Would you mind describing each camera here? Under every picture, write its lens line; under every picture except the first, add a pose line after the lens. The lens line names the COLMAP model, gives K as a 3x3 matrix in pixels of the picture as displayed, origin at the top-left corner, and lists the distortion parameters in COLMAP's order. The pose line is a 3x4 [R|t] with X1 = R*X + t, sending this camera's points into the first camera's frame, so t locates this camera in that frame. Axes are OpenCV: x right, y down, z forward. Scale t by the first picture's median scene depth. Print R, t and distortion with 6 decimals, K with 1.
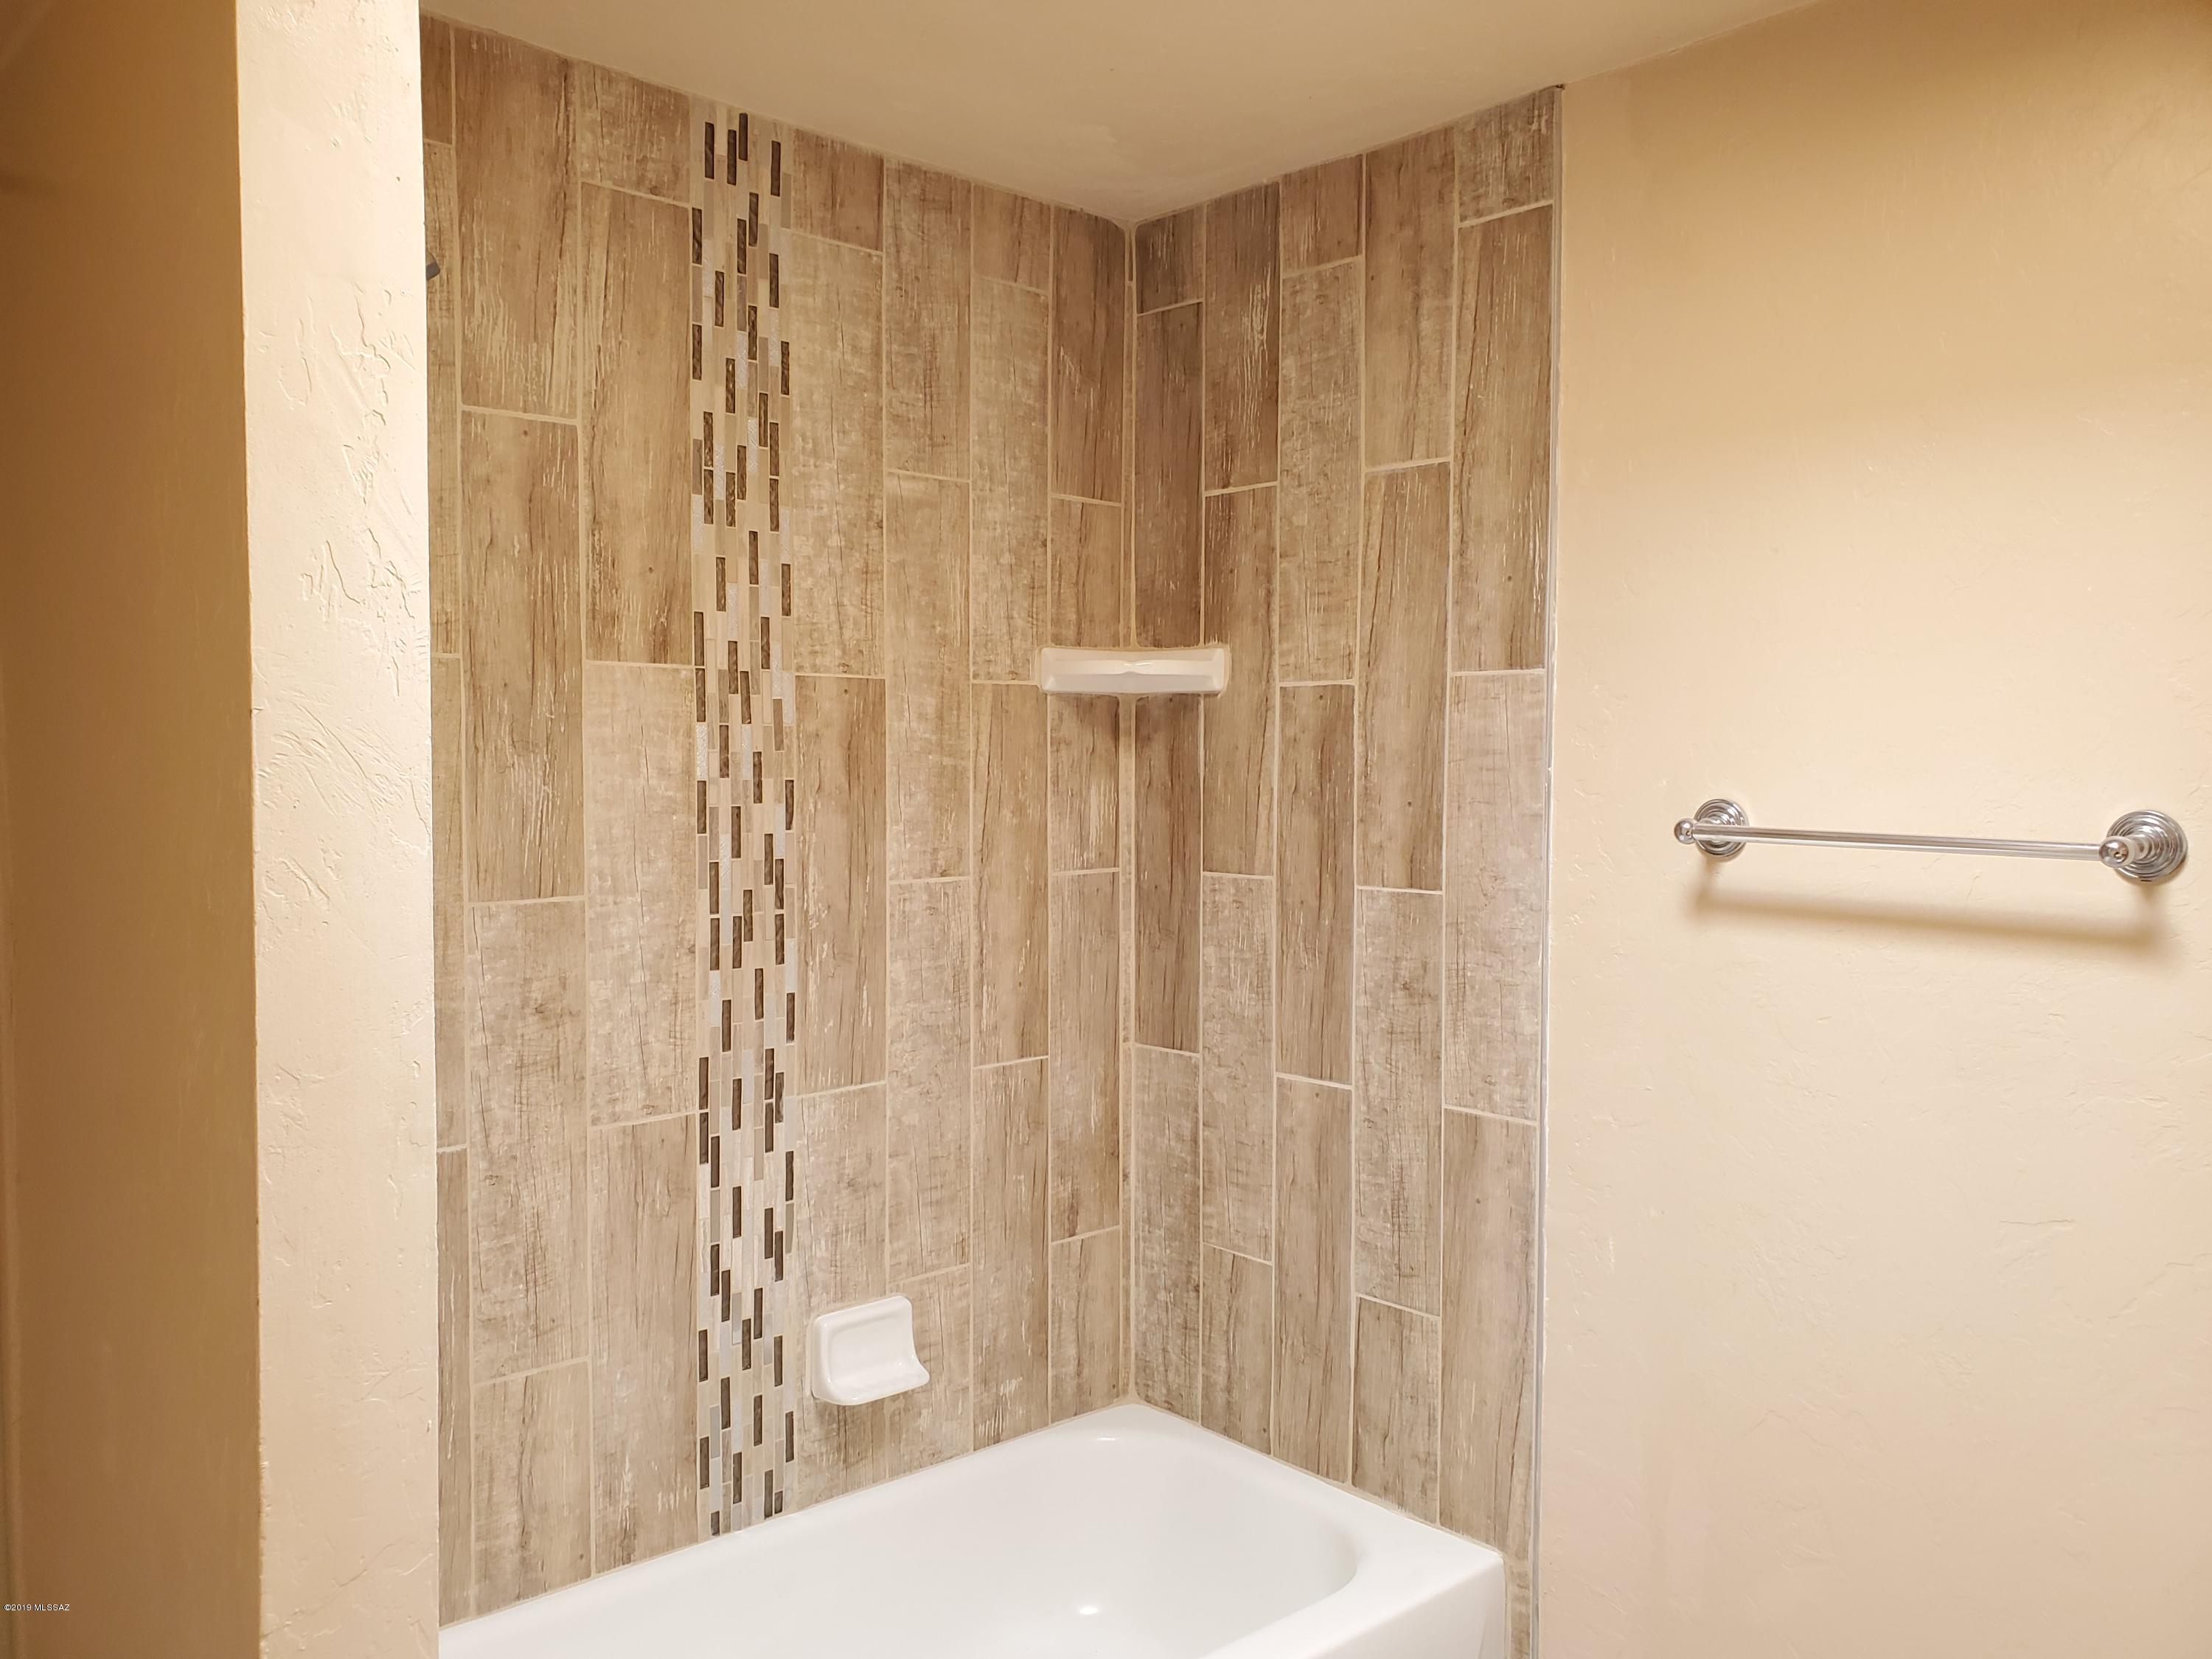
lens RADIAL K [[1705.4, 0, 1106.0], [0, 1705.4, 829.5], [0, 0, 1]] dist [0.244276, -0.496660]
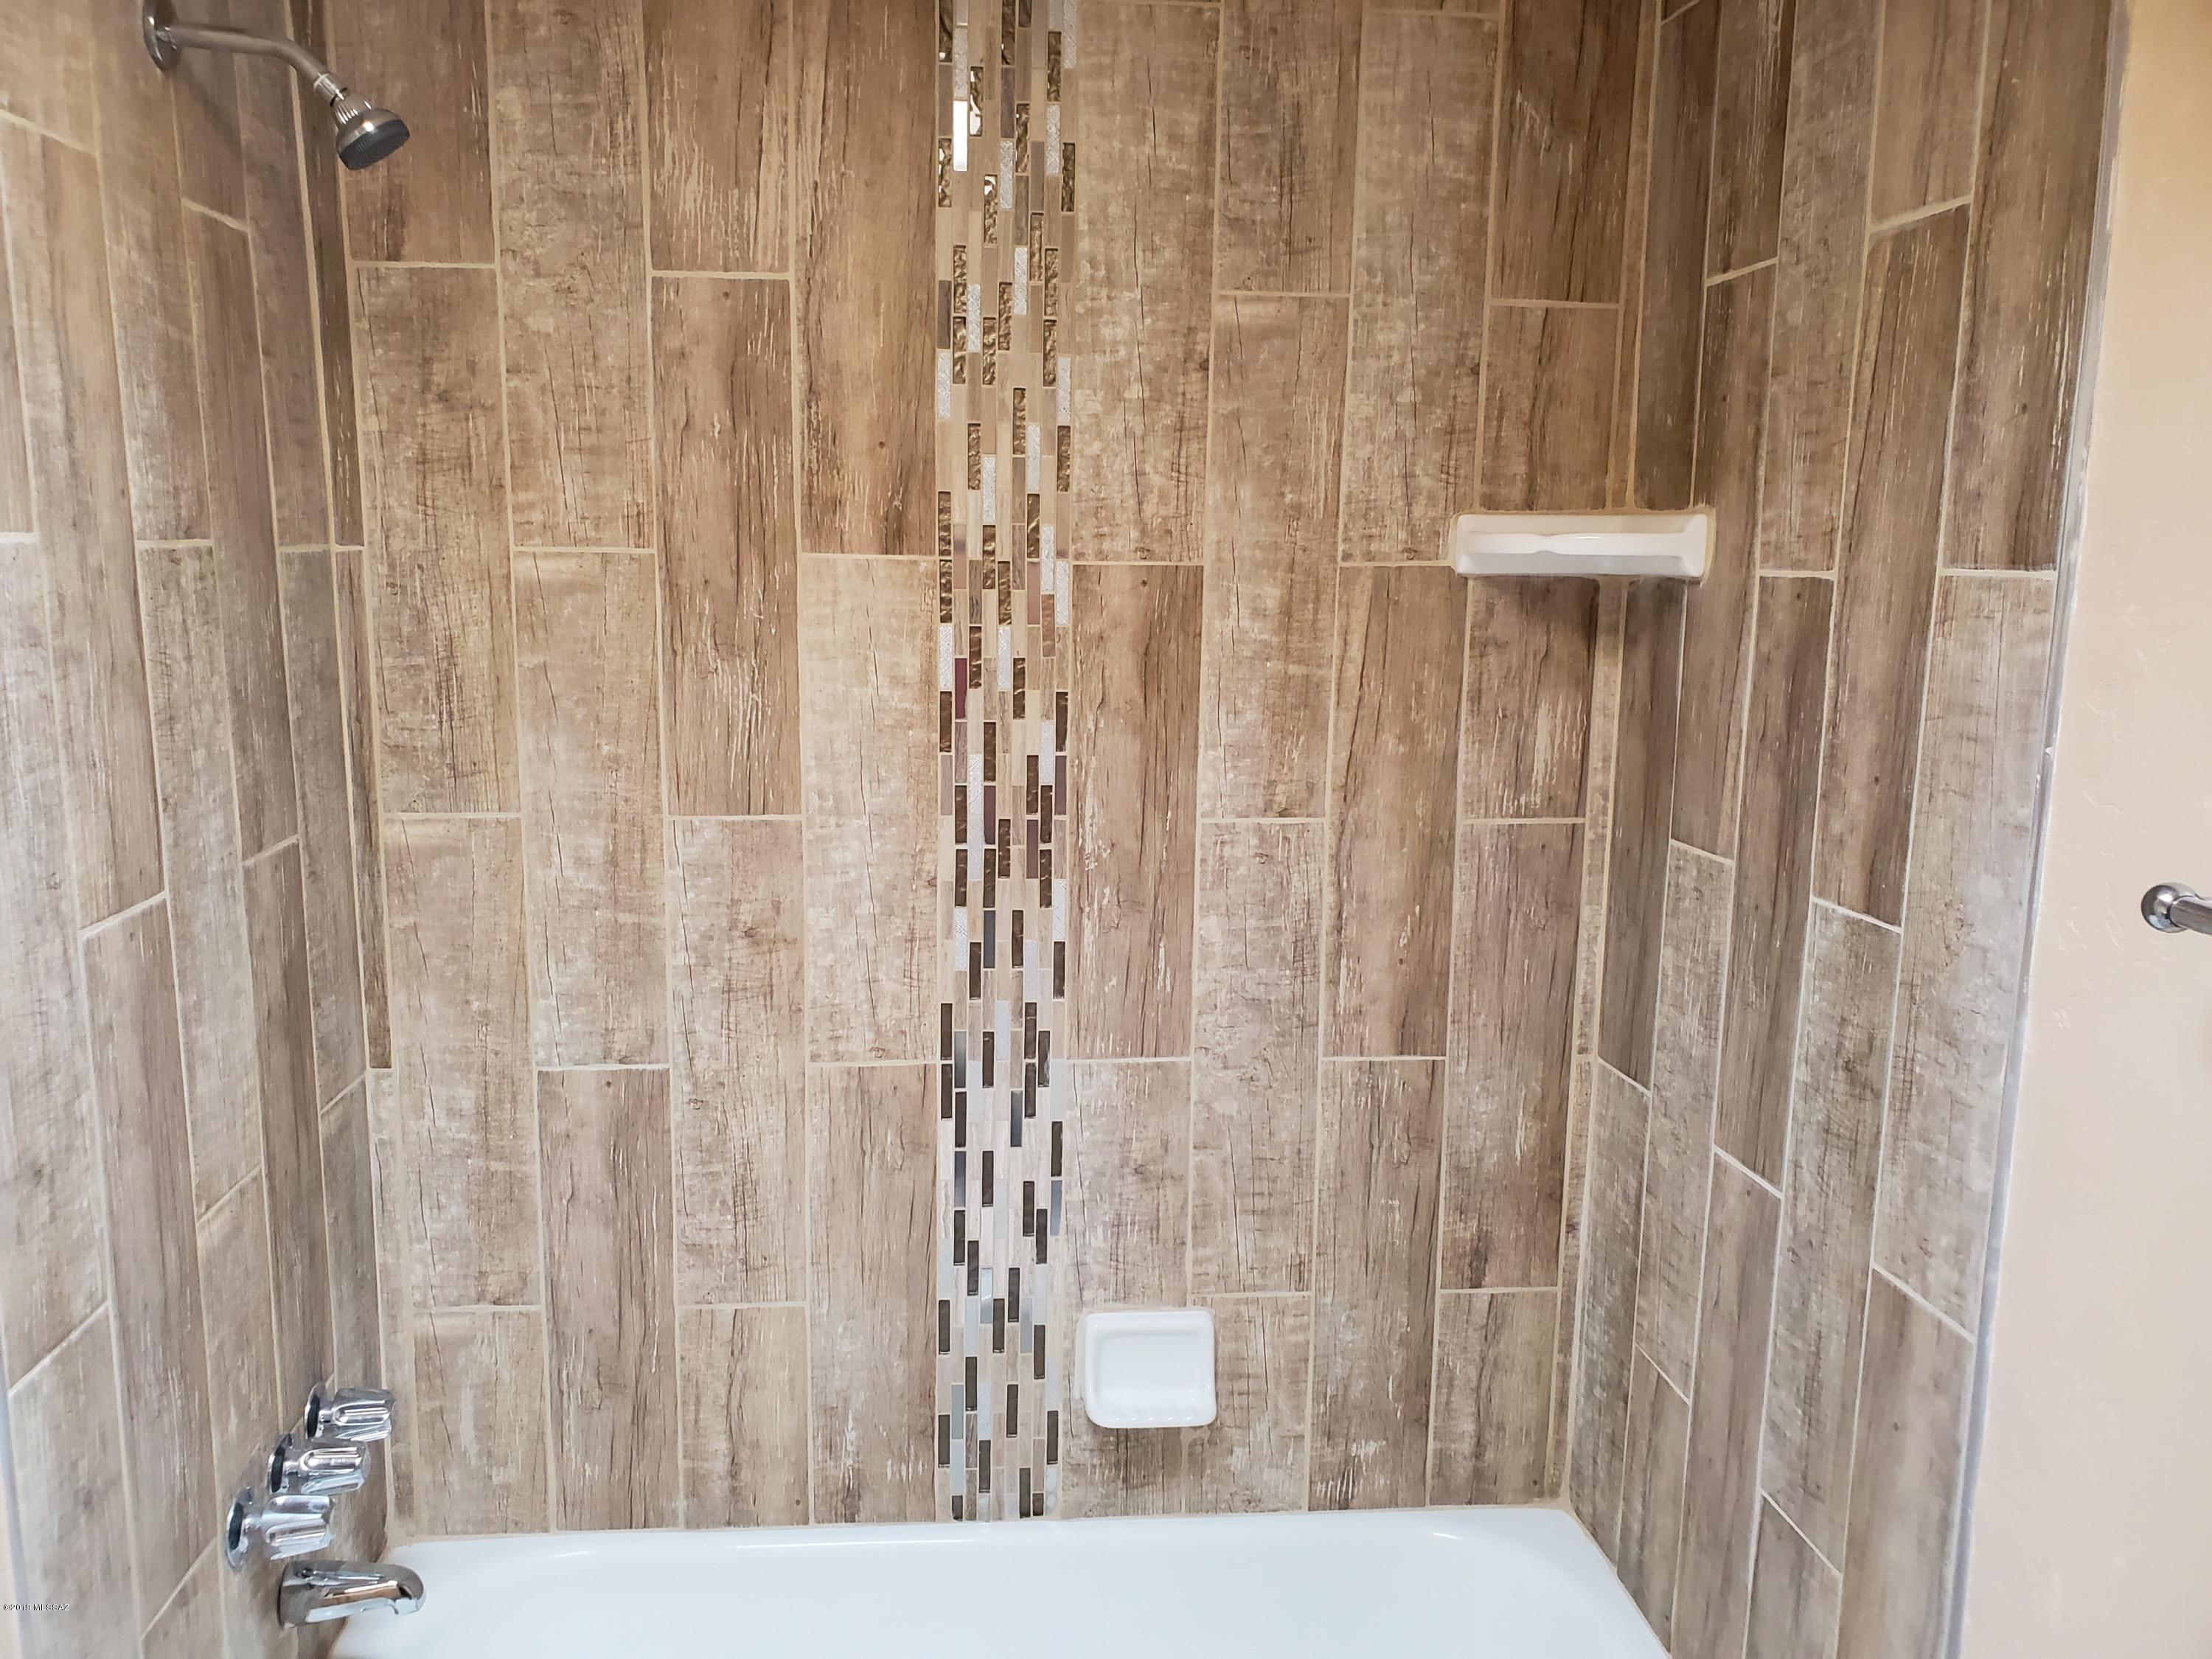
lens RADIAL K [[1713.7, 0, 1040.9], [0, 1713.7, 836.2], [0, 0, 1]] dist [0.203071, -0.509689]
pose [[0.809250, 0.099736, -0.578936, 0.293093], [-0.039763, 0.992522, 0.115405, -0.054069], [0.586117, -0.070371, 0.807165, 0.311565]]
